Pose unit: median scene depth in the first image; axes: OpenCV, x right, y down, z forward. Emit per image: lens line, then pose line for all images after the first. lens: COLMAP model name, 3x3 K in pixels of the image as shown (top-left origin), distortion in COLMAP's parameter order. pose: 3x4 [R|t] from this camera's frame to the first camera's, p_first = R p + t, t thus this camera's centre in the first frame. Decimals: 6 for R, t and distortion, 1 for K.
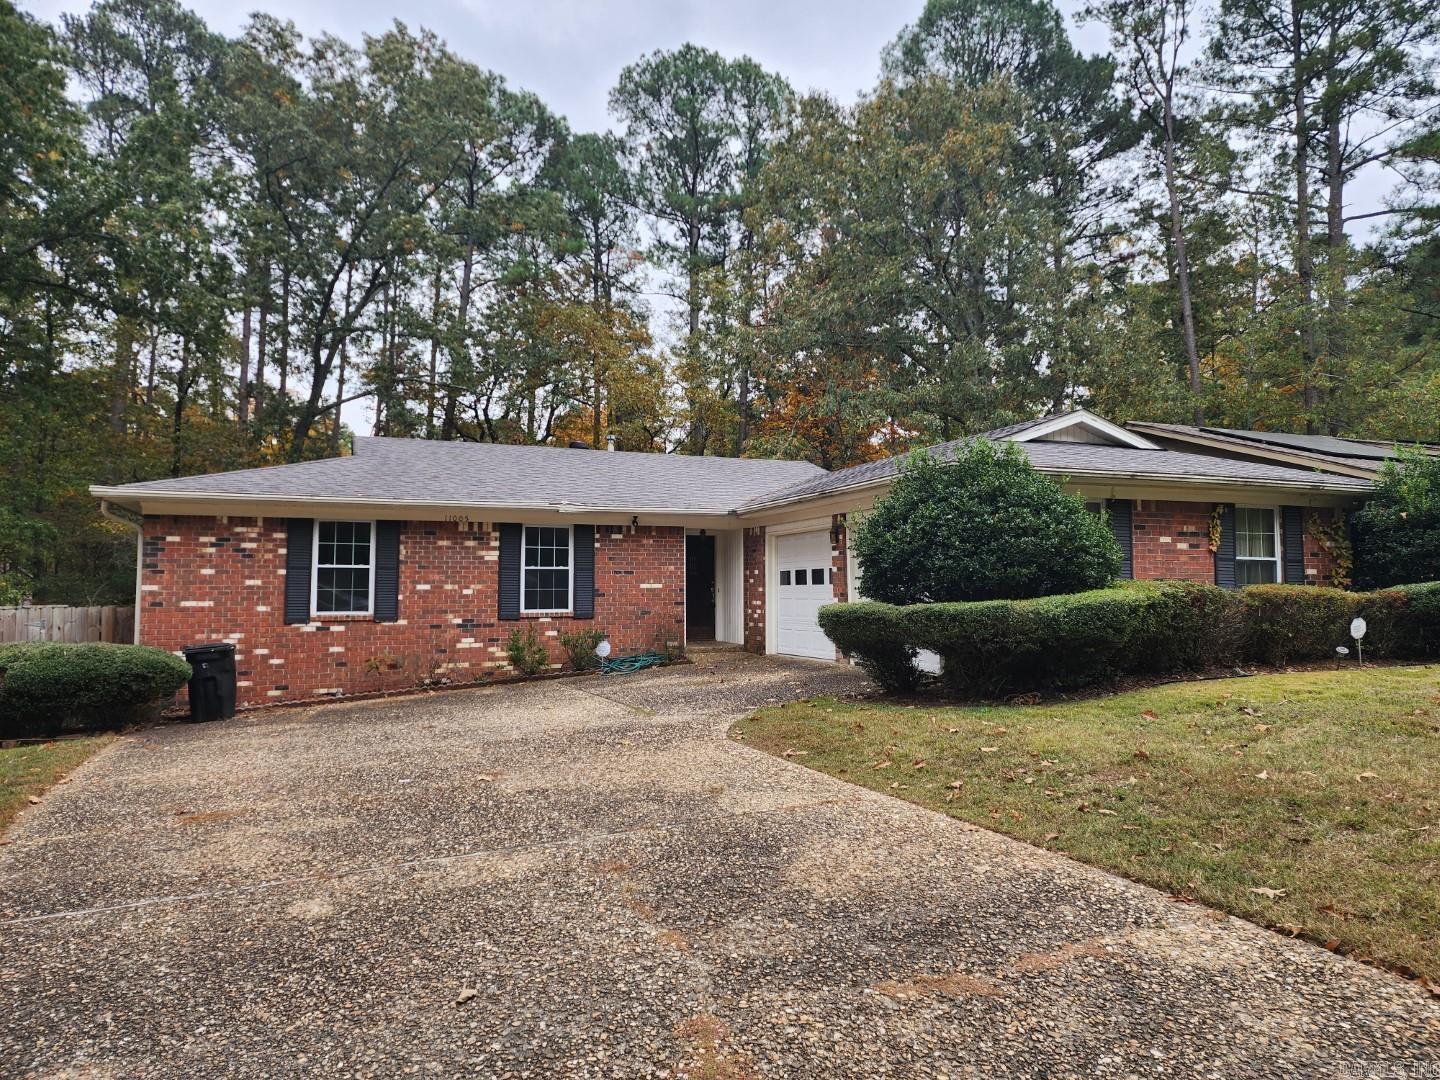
lens RADIAL K [[952.3, 0, 709.0], [0, 952.3, 538.3], [0, 0, 1]] dist [0.046658, -0.000005]
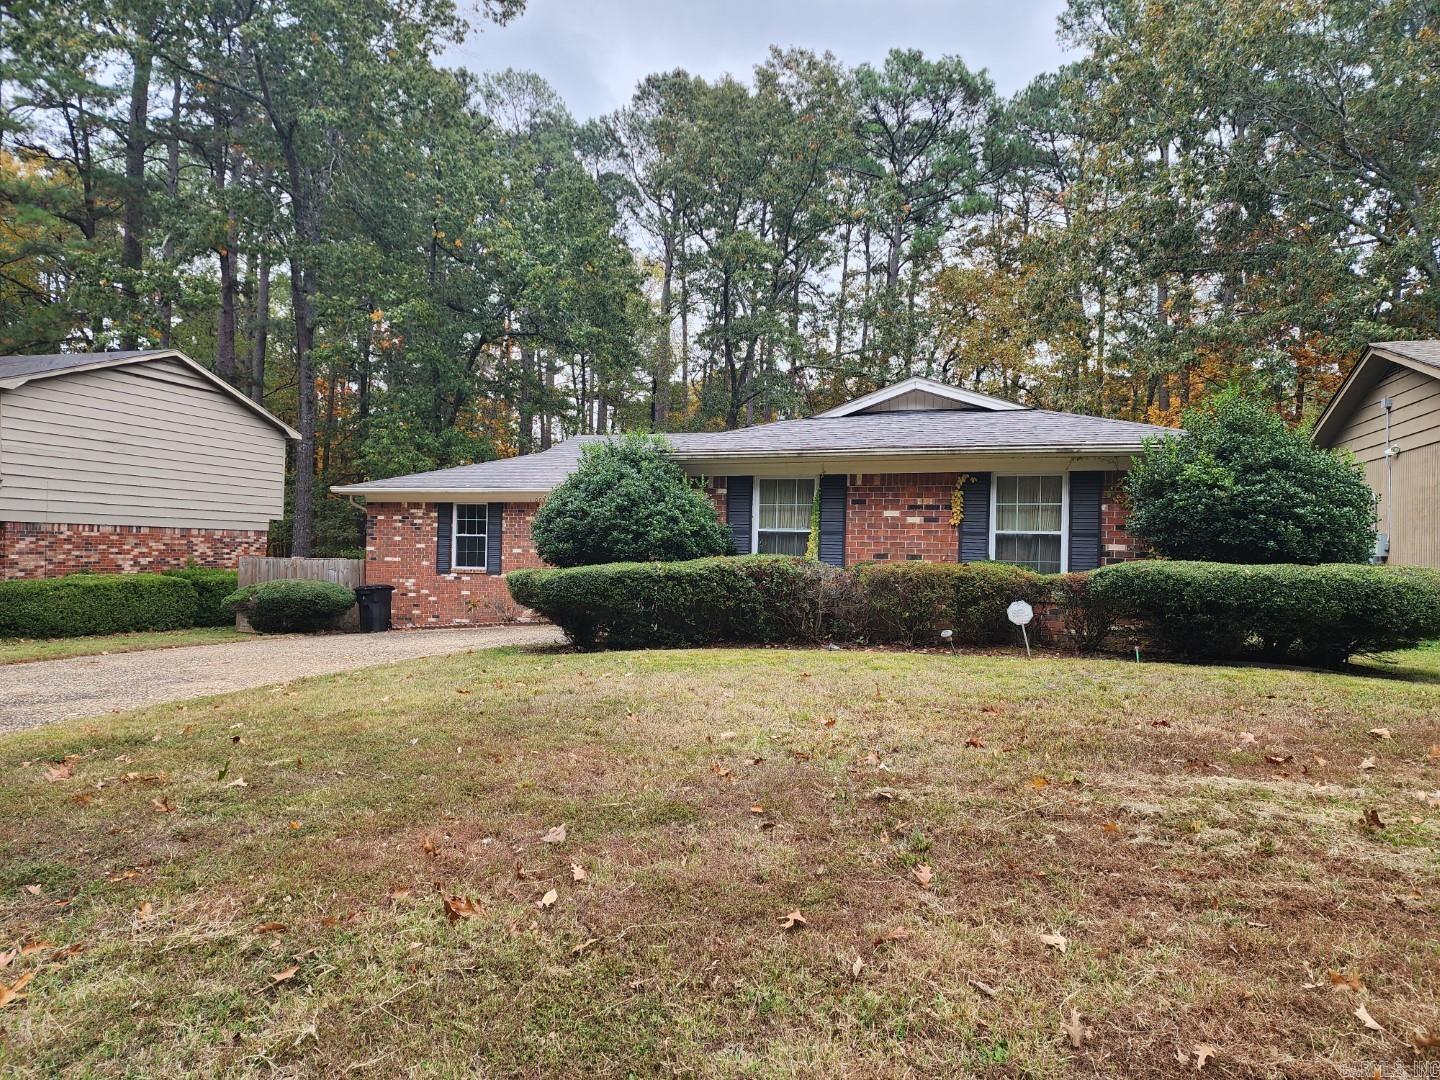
lens RADIAL K [[980.0, 0, 720.0], [0, 980.0, 540.0], [0, 0, 1]] dist [0.049369, -0.000064]
pose [[0.773106, 0.008076, -0.634226, 0.874354], [0.018926, 0.999180, 0.035793, -0.009697], [0.633995, -0.039675, 0.772319, 0.106230]]
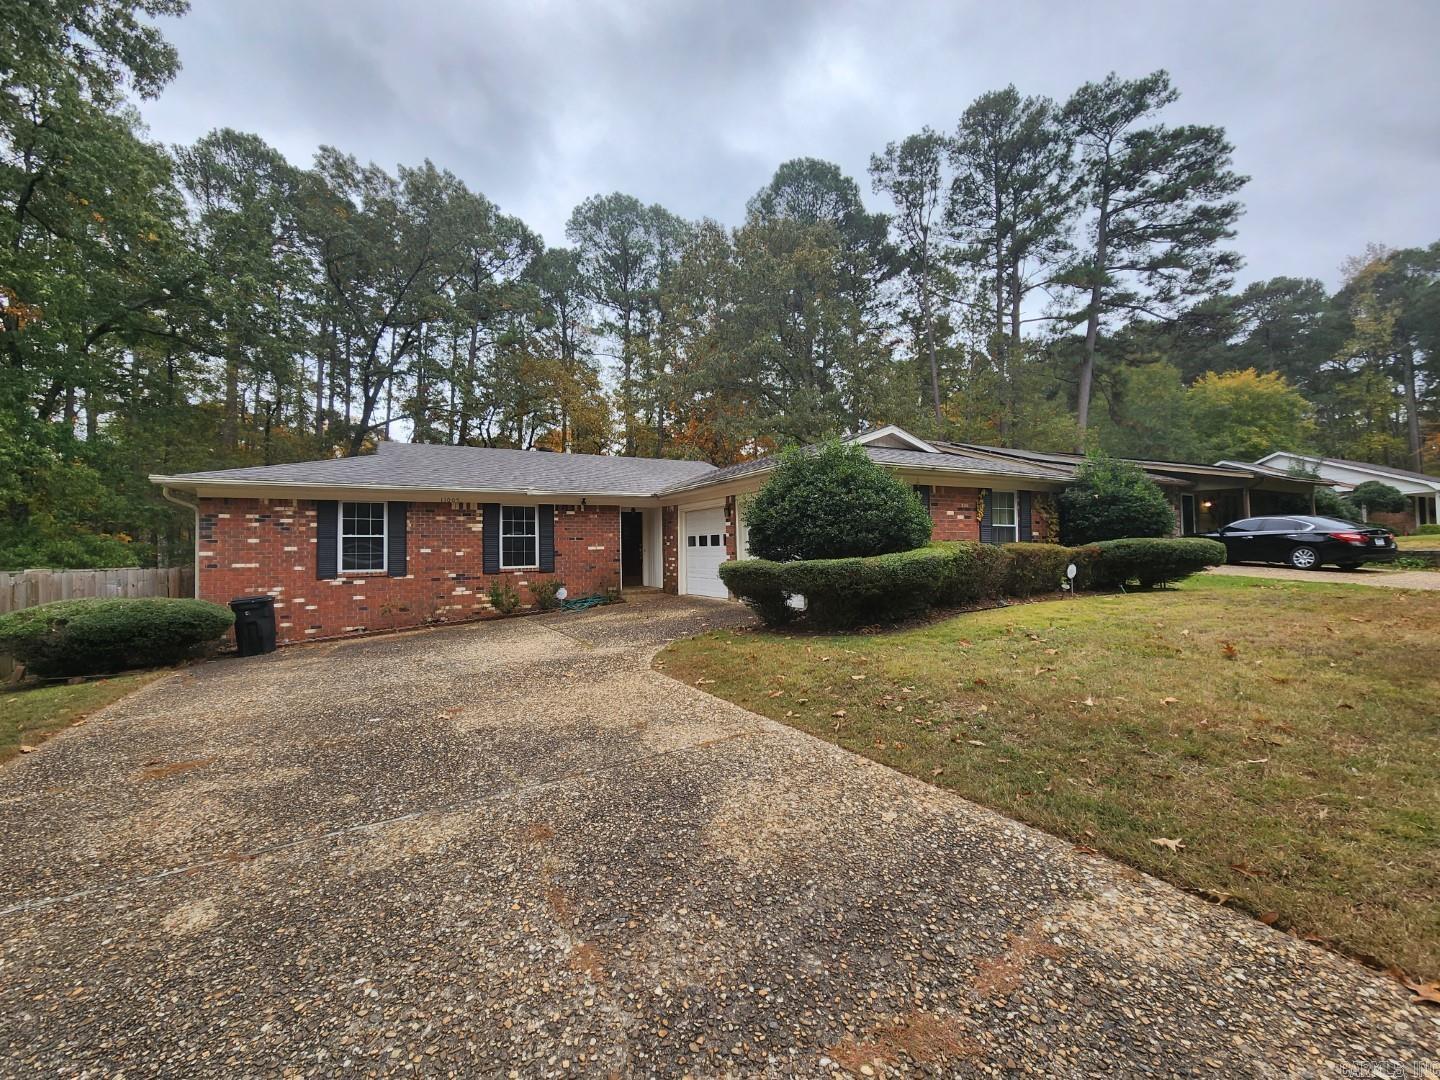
lens RADIAL K [[586.9, 0, 706.0], [0, 586.9, 536.4], [0, 0, 1]] dist [-0.000011, -0.001819]
pose [[0.993724, -0.008788, 0.111513, 0.003852], [0.004763, 0.999329, 0.036312, 0.002486], [-0.111757, -0.035553, 0.993099, 0.137128]]
